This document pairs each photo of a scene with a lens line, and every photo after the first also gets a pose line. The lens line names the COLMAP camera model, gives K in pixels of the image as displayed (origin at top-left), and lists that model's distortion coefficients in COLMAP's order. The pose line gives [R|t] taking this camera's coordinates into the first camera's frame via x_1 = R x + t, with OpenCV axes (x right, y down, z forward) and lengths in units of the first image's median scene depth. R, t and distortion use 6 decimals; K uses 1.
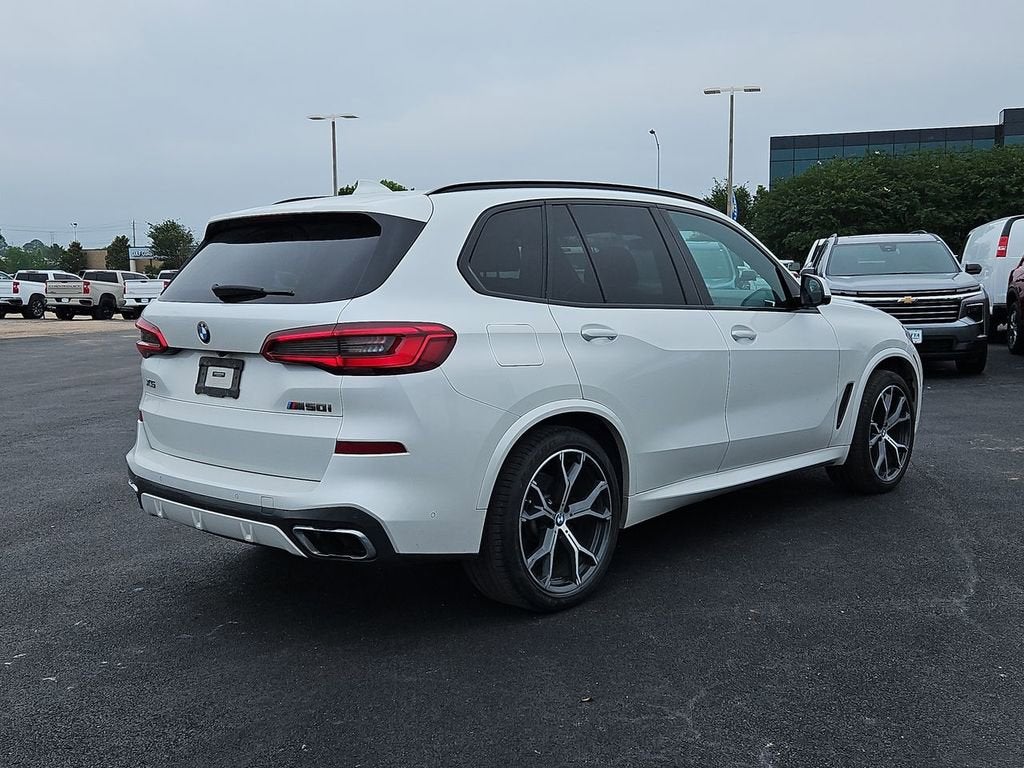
lens RADIAL K [[1091.2, 0, 512.0], [0, 1091.2, 384.0], [0, 0, 1]] dist [0.082101, -0.038959]
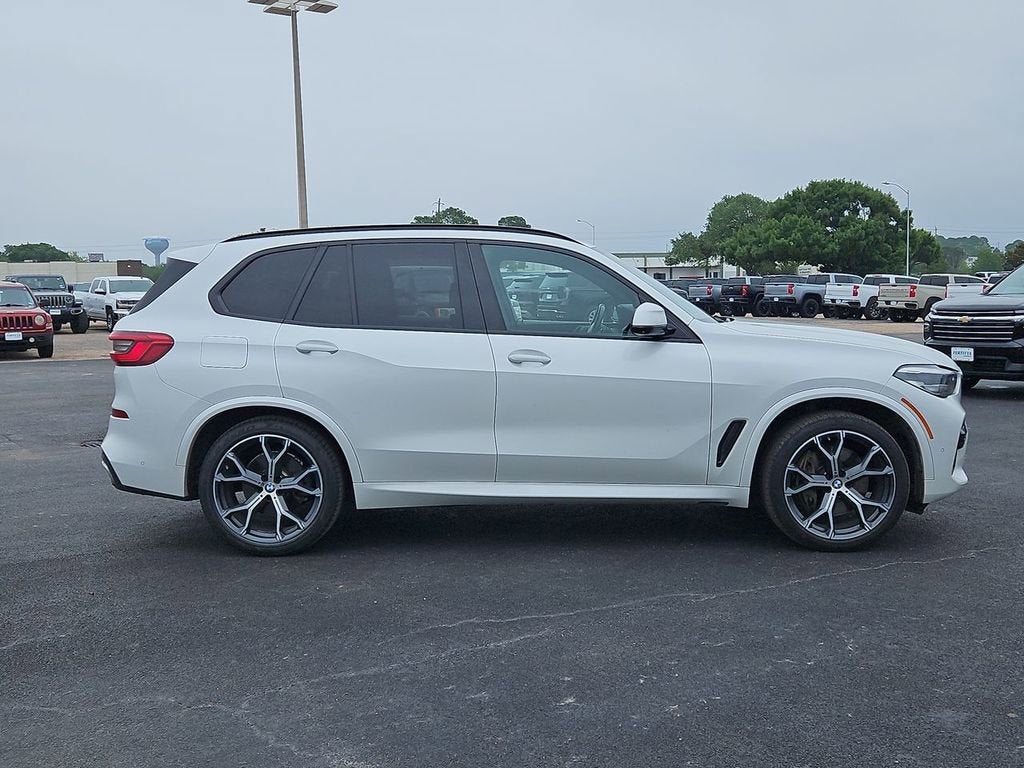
lens RADIAL K [[1091.2, 0, 512.0], [0, 1091.2, 384.0], [0, 0, 1]] dist [0.082101, -0.038959]
pose [[0.664494, 0.076149, -0.743404, 1.157002], [-0.076144, 0.996516, 0.034014, -0.064223], [0.743404, 0.034004, 0.667977, 0.319368]]
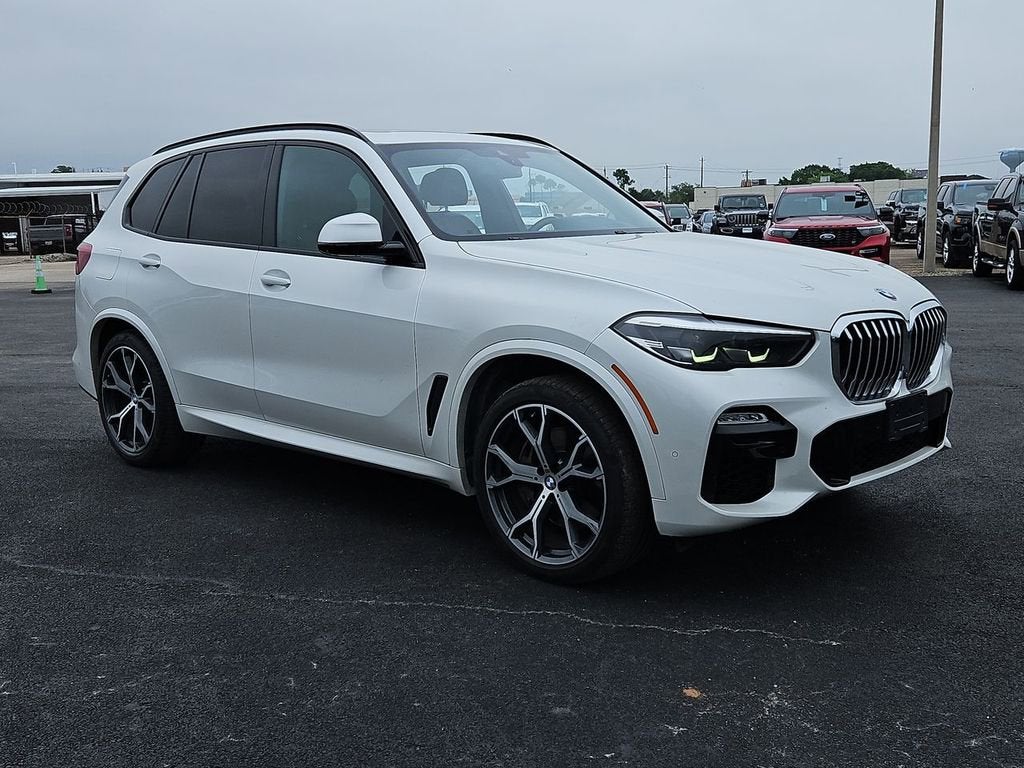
lens RADIAL K [[1091.2, 0, 512.0], [0, 1091.2, 384.0], [0, 0, 1]] dist [0.082101, -0.038959]
pose [[-0.011182, 0.167065, -0.985883, 1.301576], [-0.082286, 0.982446, 0.167416, -0.150061], [0.996546, 0.082997, 0.002761, 1.393420]]
